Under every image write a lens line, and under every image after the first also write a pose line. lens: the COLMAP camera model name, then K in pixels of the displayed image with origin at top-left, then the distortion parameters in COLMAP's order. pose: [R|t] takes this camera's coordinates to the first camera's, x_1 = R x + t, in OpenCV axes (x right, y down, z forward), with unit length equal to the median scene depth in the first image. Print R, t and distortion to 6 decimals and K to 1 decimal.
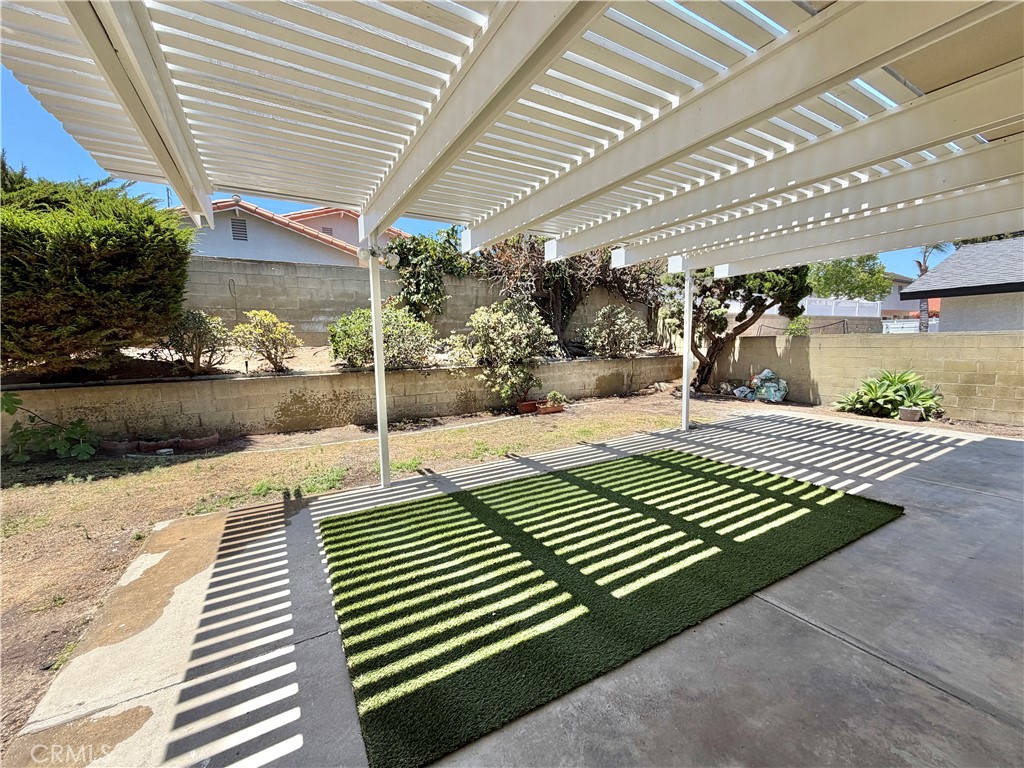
lens RADIAL K [[407.7, 0, 509.1], [0, 407.7, 385.4], [0, 0, 1]] dist [-0.003405, -0.000389]
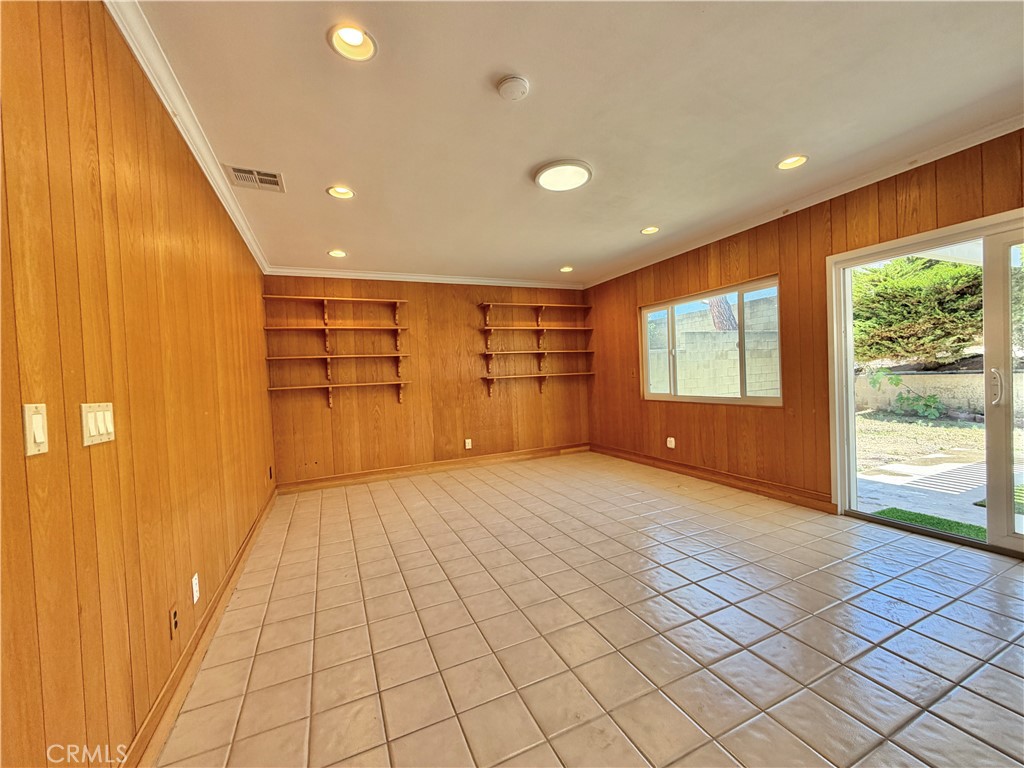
lens RADIAL K [[407.7, 0, 510.1], [0, 407.7, 384.0], [0, 0, 1]] dist [-0.003405, -0.000389]
pose [[-0.100368, 0.049201, -0.993733, 0.805568], [-0.050238, 0.997252, 0.054449, 0.050275], [0.993681, 0.055388, -0.097620, -0.584174]]
